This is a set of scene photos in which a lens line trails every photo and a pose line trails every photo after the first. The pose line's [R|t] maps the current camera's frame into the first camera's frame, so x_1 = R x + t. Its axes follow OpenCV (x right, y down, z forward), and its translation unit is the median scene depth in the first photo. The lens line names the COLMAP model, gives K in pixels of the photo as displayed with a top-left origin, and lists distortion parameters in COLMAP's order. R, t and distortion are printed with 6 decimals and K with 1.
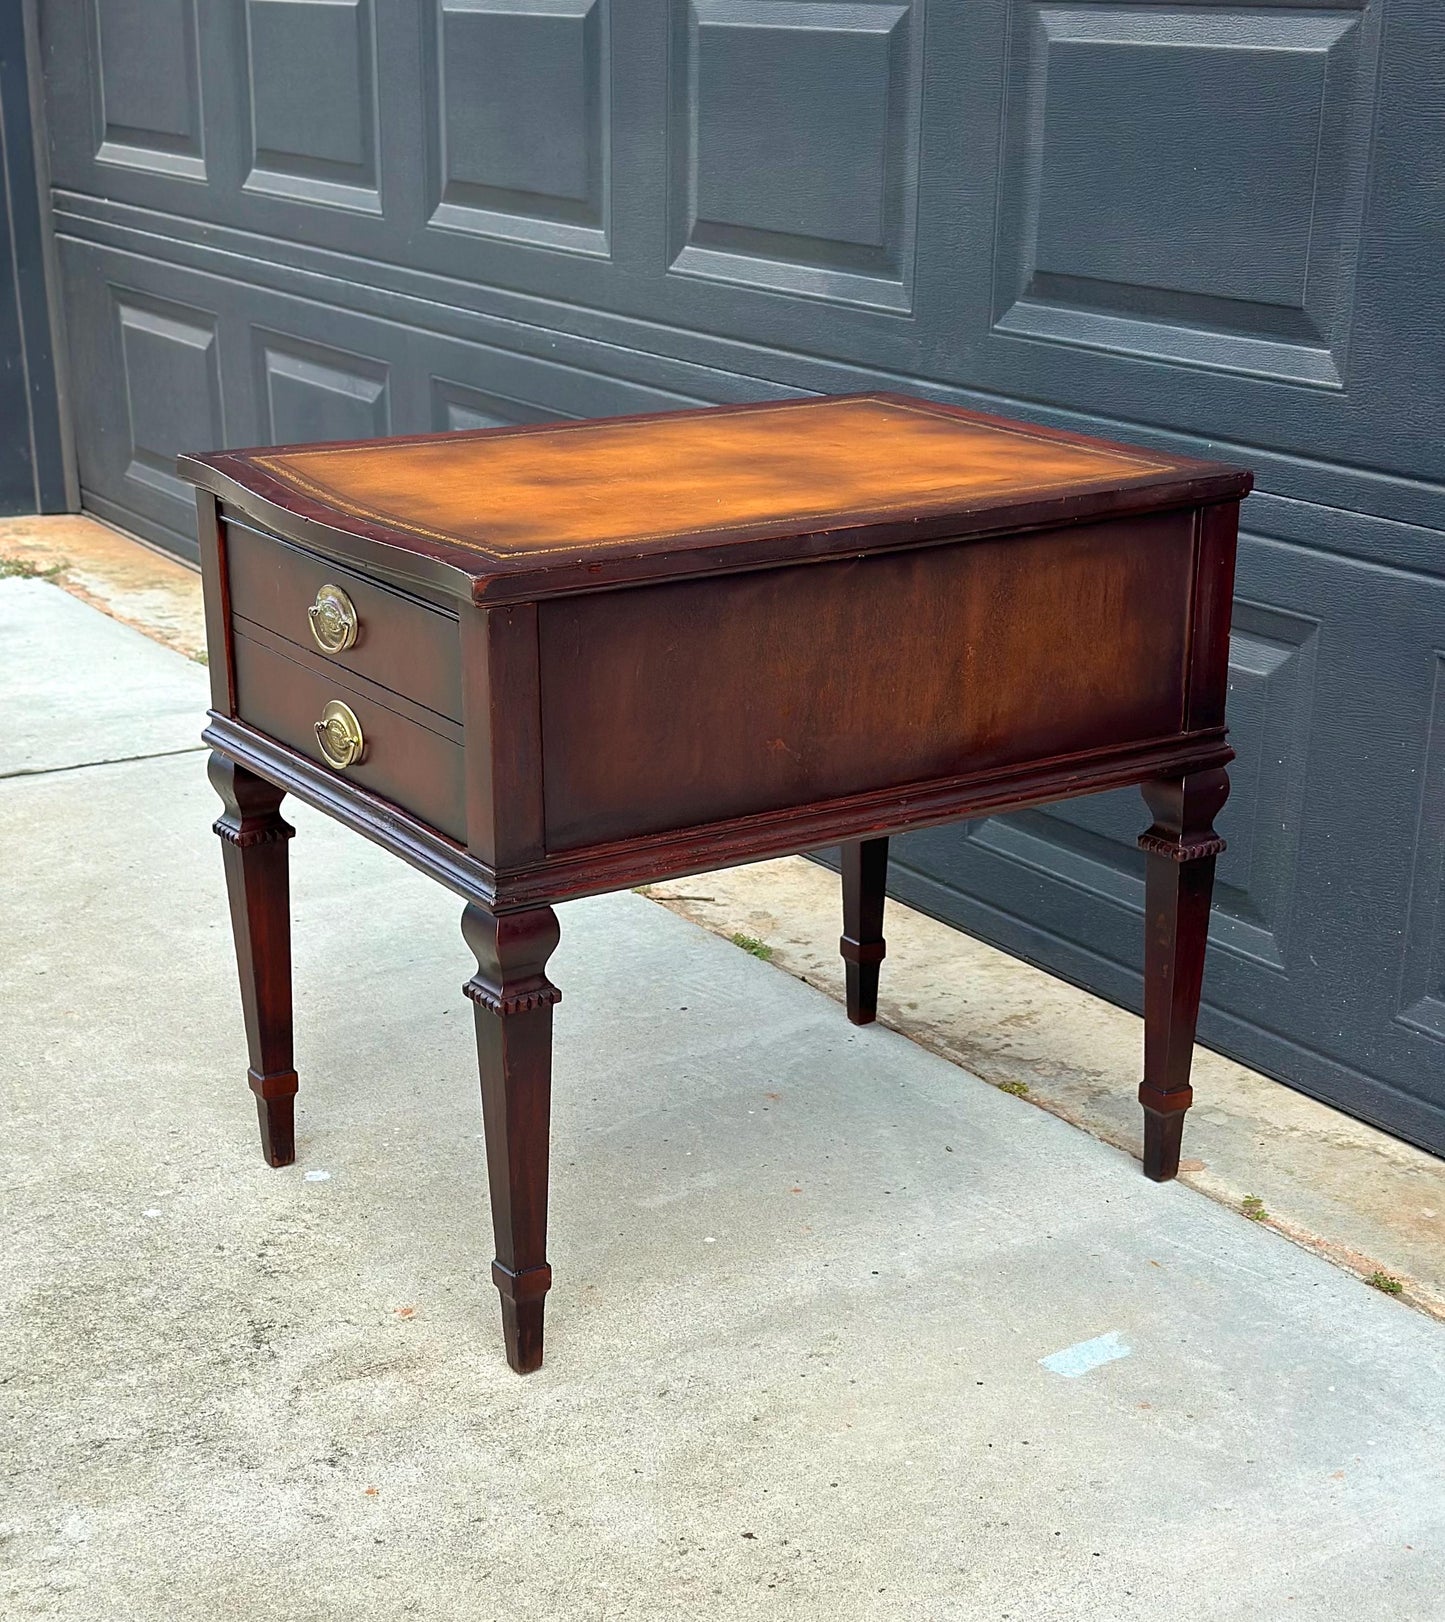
lens RADIAL K [[2721.9, 0, 759.2], [0, 2721.9, 999.4], [0, 0, 1]] dist [0.121104, 0.000000]
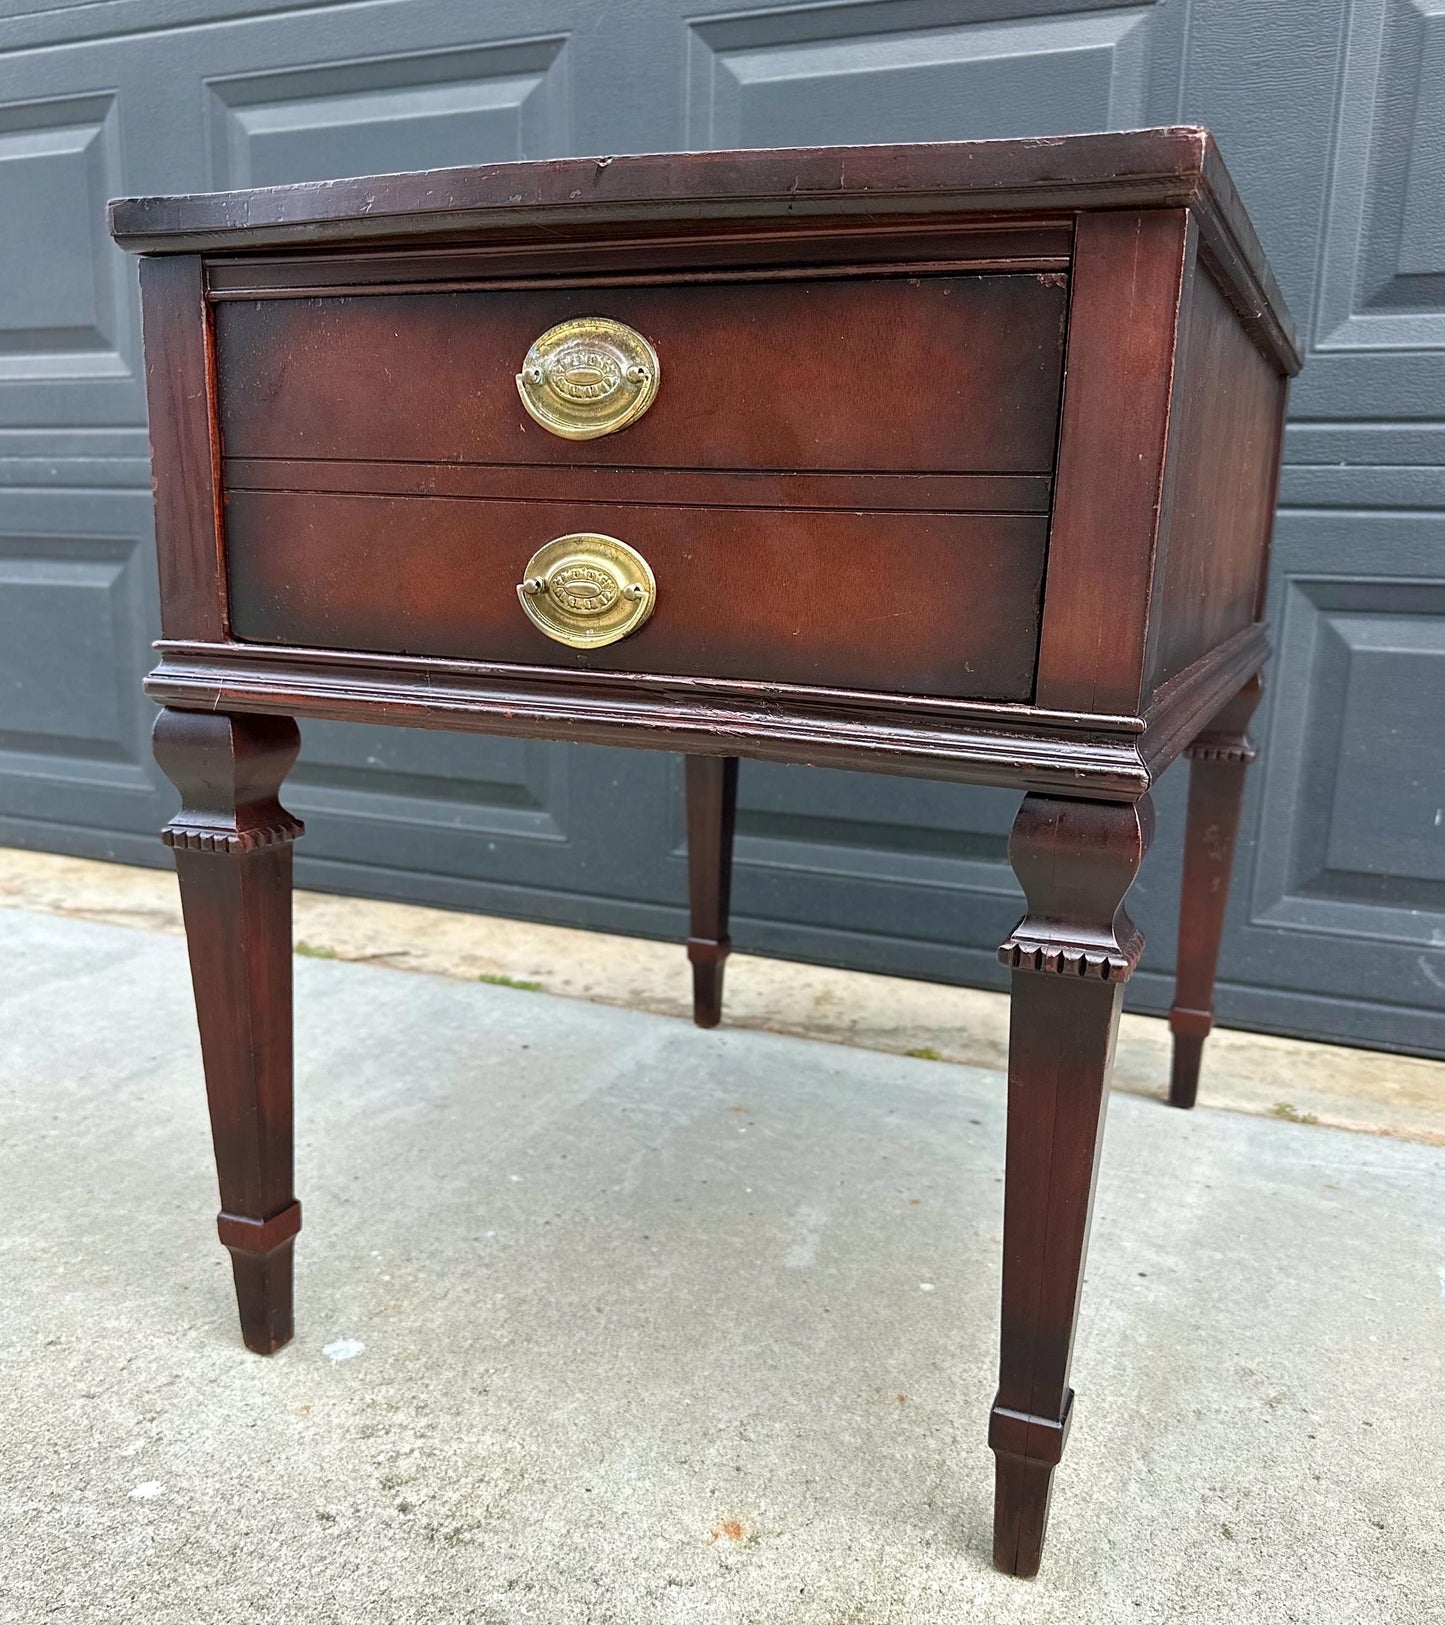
lens RADIAL K [[1462.5, 0, 737.6], [0, 1462.5, 875.2], [0, 0, 1]] dist [0.074861, -0.095907]
pose [[0.832879, -0.111708, 0.542064, -0.266332], [0.177946, 0.981464, -0.071154, -0.006583], [-0.524068, 0.155721, 0.837319, 0.628482]]
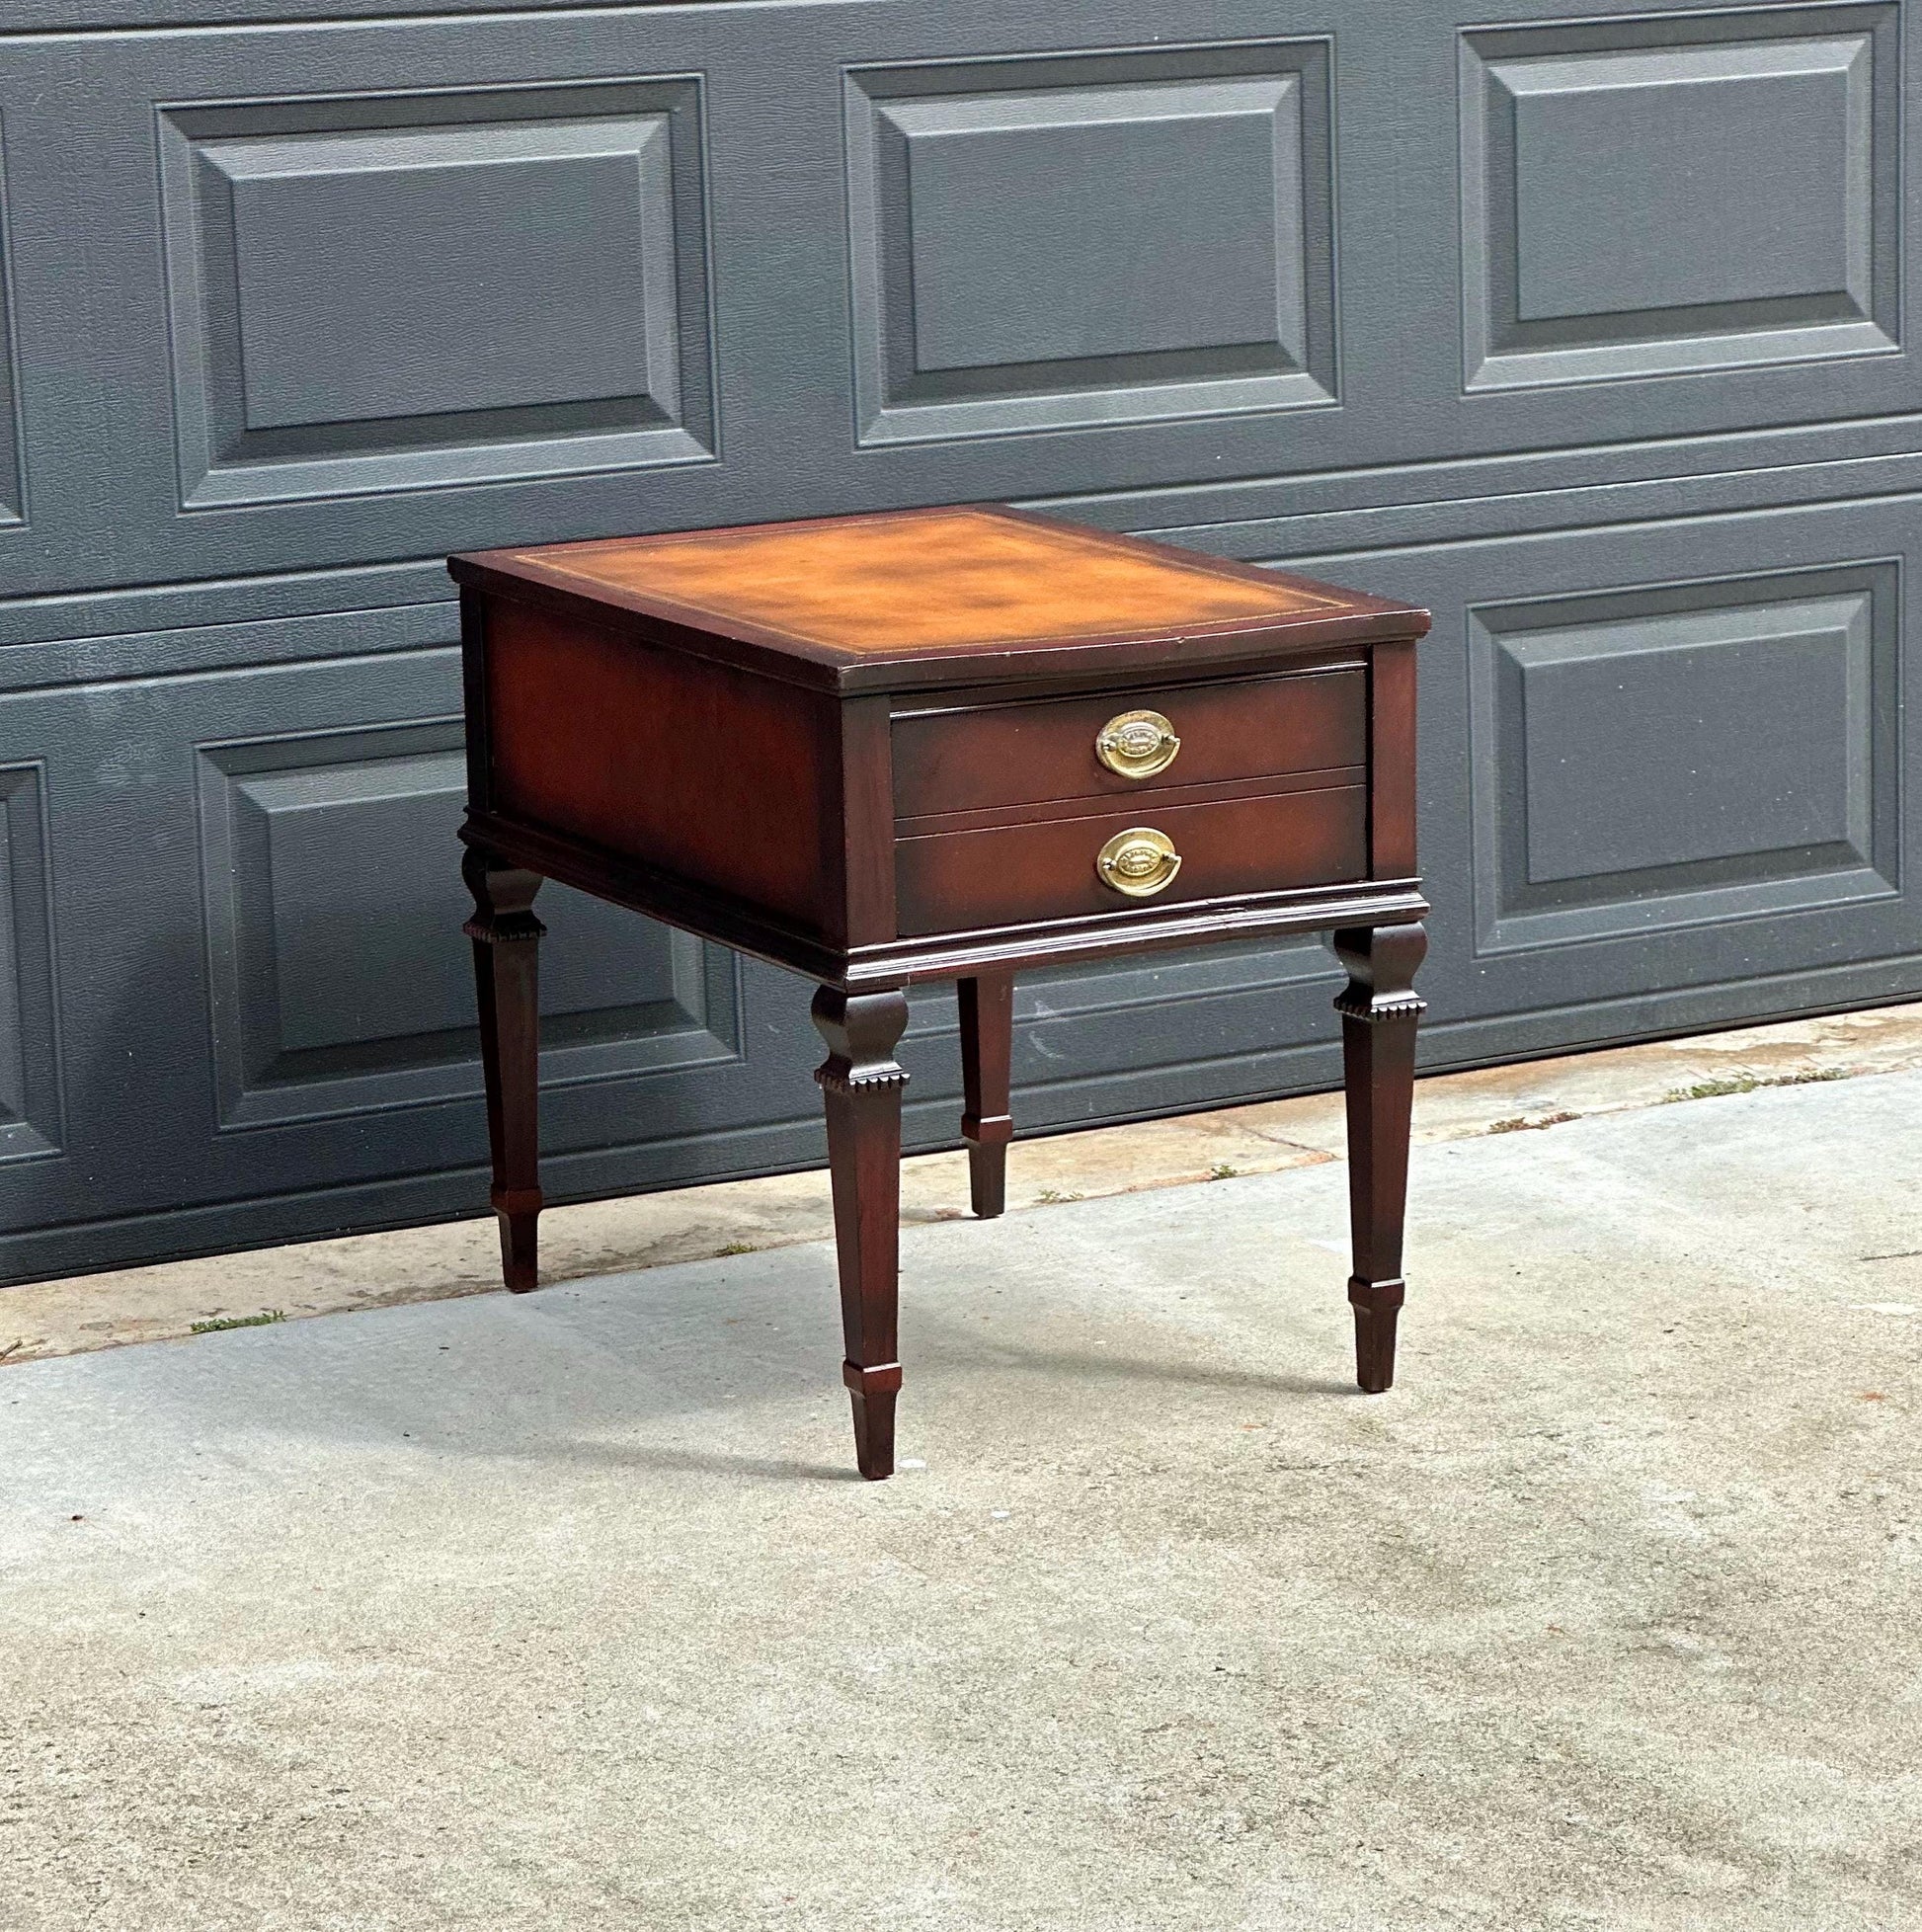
lens RADIAL K [[6155.4, 0, 935.4], [0, 6155.4, 932.1], [0, 0, 1]] dist [0.120164, 0.000000]
pose [[0.087921, -0.211951, 0.973317, -2.018540], [0.377274, 0.911395, 0.164387, -0.404892], [-0.921919, 0.352754, 0.160095, 0.625440]]
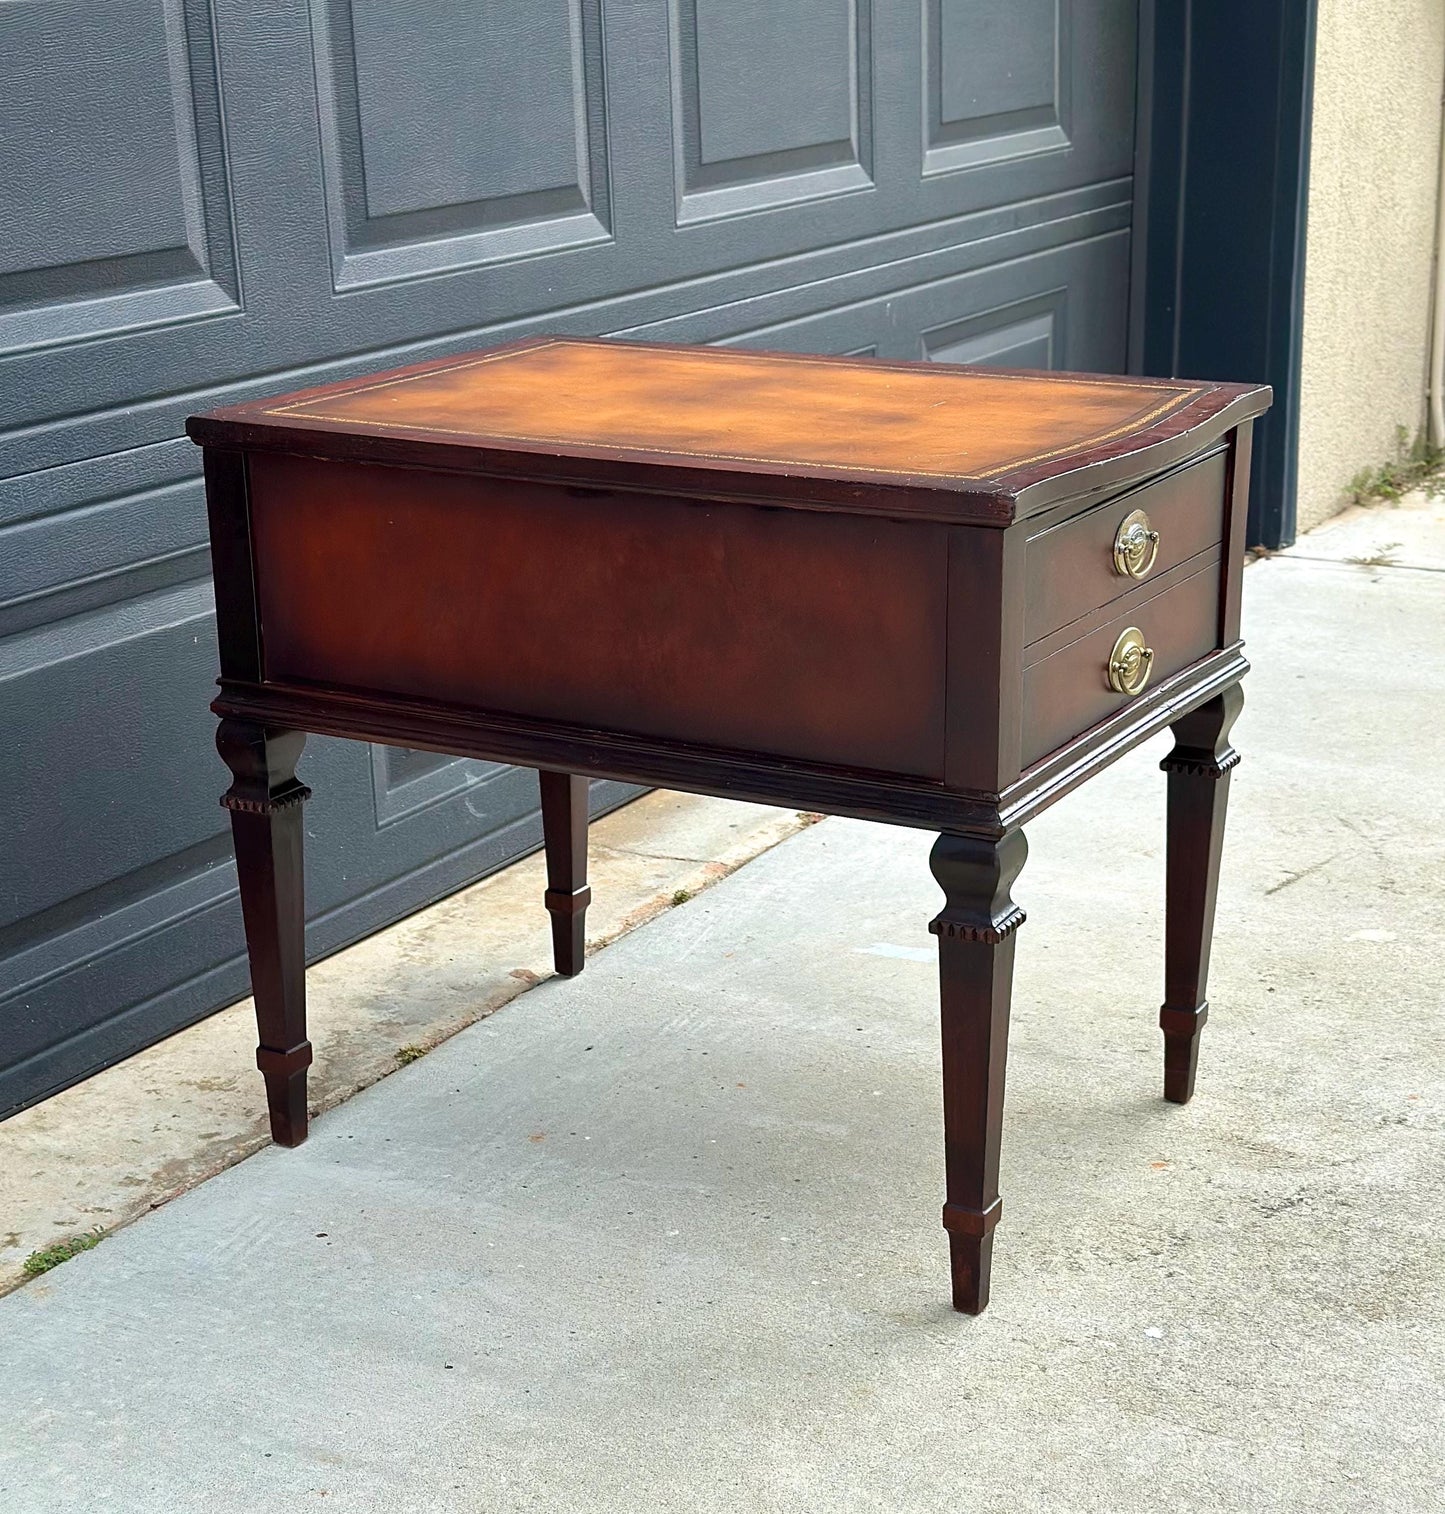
lens RADIAL K [[2773.0, 0, 704.4], [0, 2773.0, 861.9], [0, 0, 1]] dist [0.202815, 0.000000]
pose [[-0.451608, -0.286447, 0.844984, -0.836057], [0.329896, 0.826336, 0.456441, -0.478837], [-0.828987, 0.484889, -0.278682, 1.255499]]
